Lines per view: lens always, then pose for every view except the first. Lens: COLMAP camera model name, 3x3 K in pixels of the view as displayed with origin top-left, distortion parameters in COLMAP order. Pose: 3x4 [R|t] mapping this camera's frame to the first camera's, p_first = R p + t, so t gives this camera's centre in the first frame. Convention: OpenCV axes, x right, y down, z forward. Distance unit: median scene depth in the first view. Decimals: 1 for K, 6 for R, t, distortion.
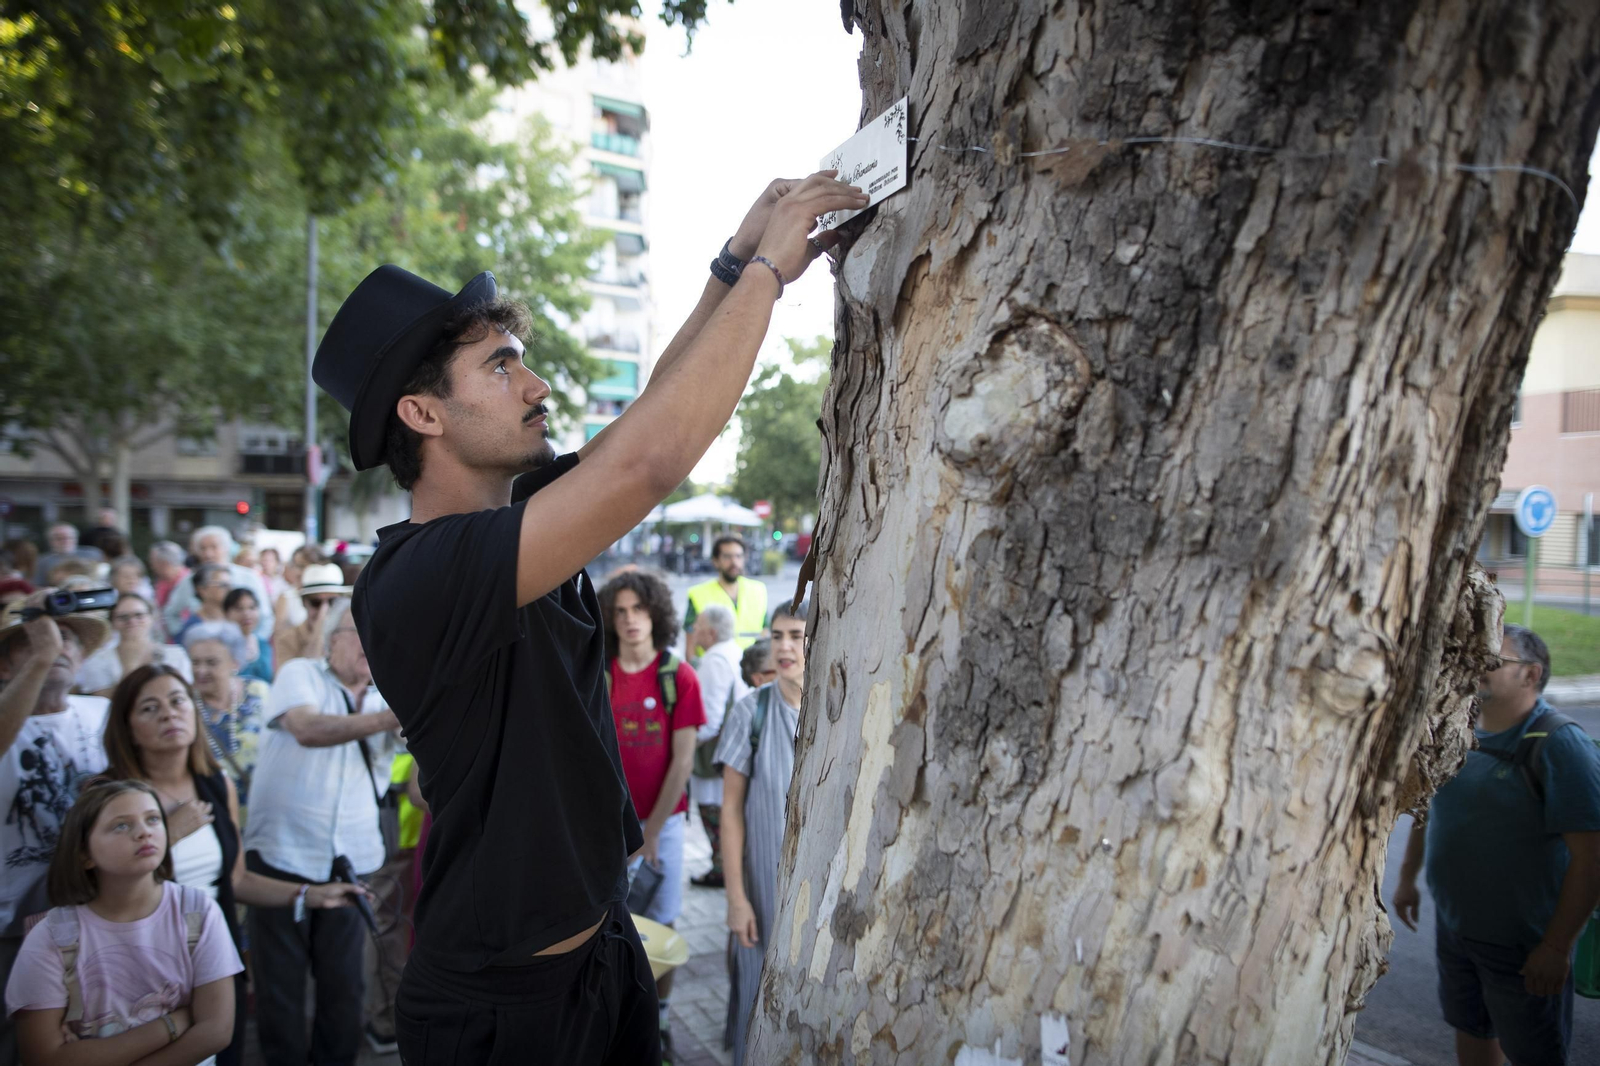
lens RADIAL K [[1106.2, 0, 806.1], [0, 1106.2, 528.2], [0, 0, 1]] dist [-0.059653, 0.054469]
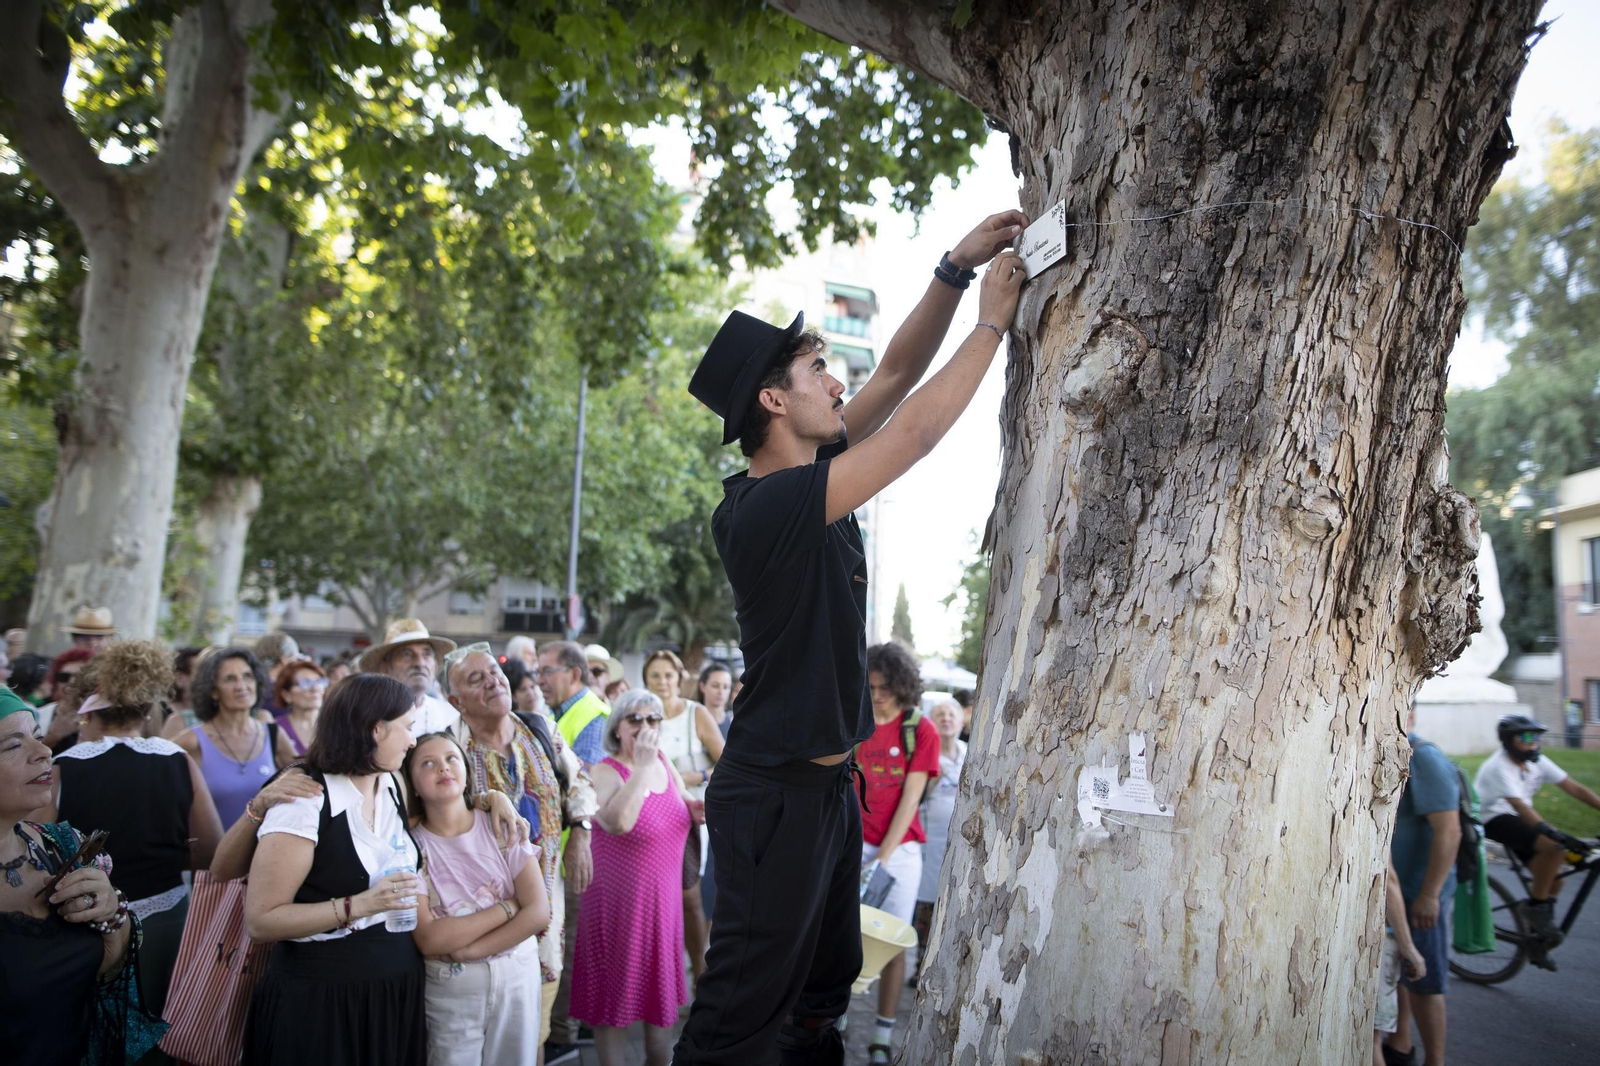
lens RADIAL K [[1106.2, 0, 806.1], [0, 1106.2, 528.2], [0, 0, 1]] dist [-0.059653, 0.054469]
pose [[0.979507, -0.010557, -0.201134, 0.077093], [-0.020754, 0.988019, -0.152931, 0.395057], [0.200339, 0.153972, 0.967552, -0.684845]]
